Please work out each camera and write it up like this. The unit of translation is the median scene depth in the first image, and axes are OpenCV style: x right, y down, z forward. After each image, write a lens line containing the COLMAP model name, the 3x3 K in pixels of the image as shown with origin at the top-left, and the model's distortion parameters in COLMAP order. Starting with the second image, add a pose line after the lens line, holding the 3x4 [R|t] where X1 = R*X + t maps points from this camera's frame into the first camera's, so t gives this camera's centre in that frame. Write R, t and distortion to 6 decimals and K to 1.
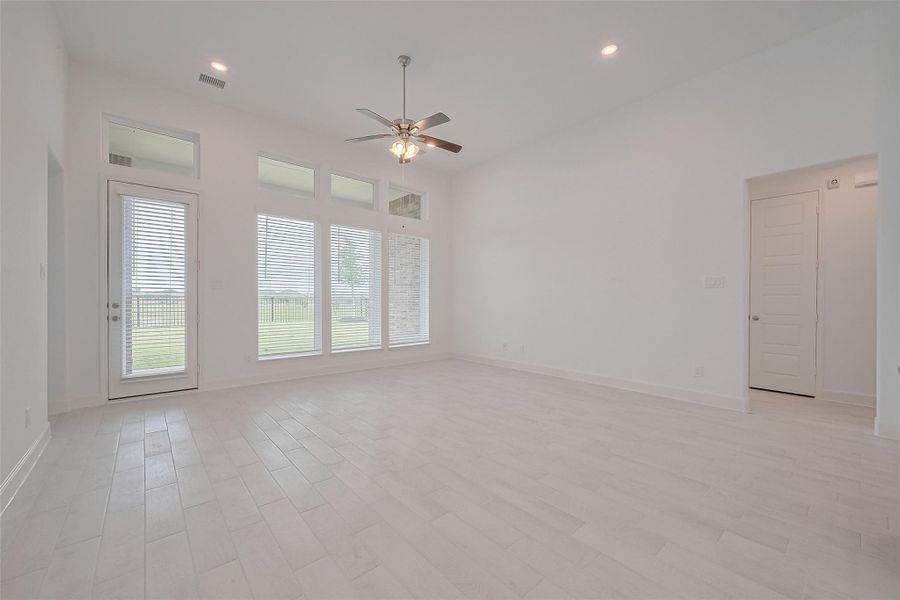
lens RADIAL K [[357.2, 0, 451.4], [0, 357.2, 301.4], [0, 0, 1]] dist [-0.001533, 0.000566]
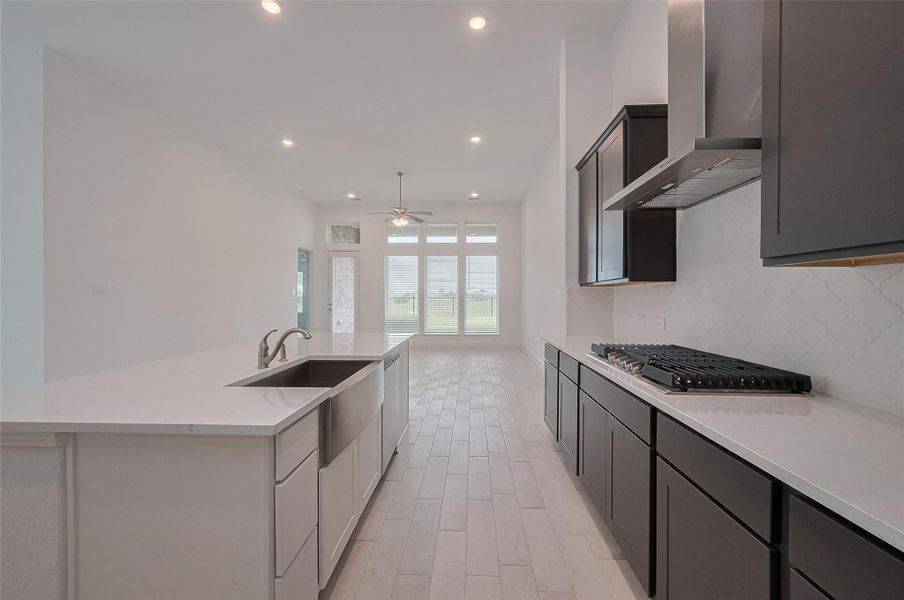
lens RADIAL K [[358.8, 0, 454.5], [0, 358.8, 297.3], [0, 0, 1]] dist [-0.001533, 0.000566]
pose [[0.733467, -0.004435, -0.679711, 0.931438], [-0.000048, 0.999978, -0.006576, -0.014482], [0.679726, 0.004856, 0.733450, -0.126779]]
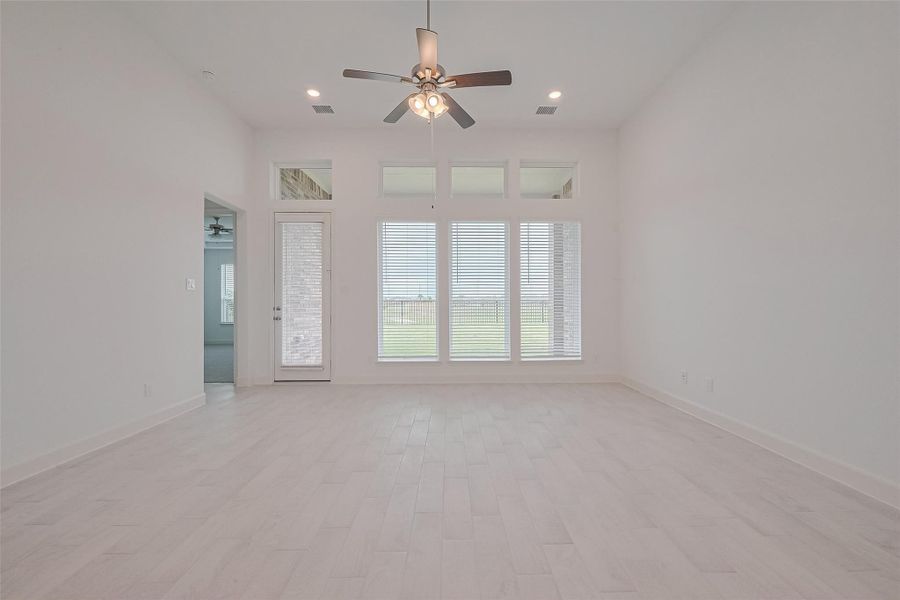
lens RADIAL K [[357.2, 0, 445.6], [0, 357.2, 301.6], [0, 0, 1]] dist [-0.001533, 0.000566]
pose [[0.761062, -0.008932, -0.648618, 0.266335], [0.004246, 0.999952, -0.008787, -0.000225], [0.648665, 0.003933, 0.761064, 0.305478]]
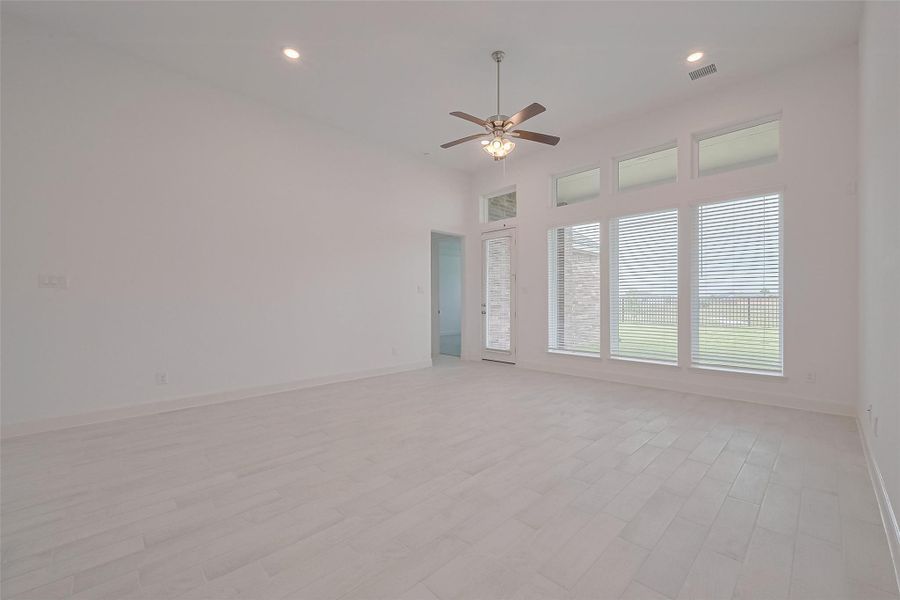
lens RADIAL K [[357.2, 0, 466.5], [0, 357.2, 304.1], [0, 0, 1]] dist [-0.001533, 0.000566]
pose [[0.086232, 0.002726, -0.996271, 0.573973], [0.001697, 0.999994, 0.002883, 0.000606], [0.996274, -0.001939, 0.086227, 0.571701]]
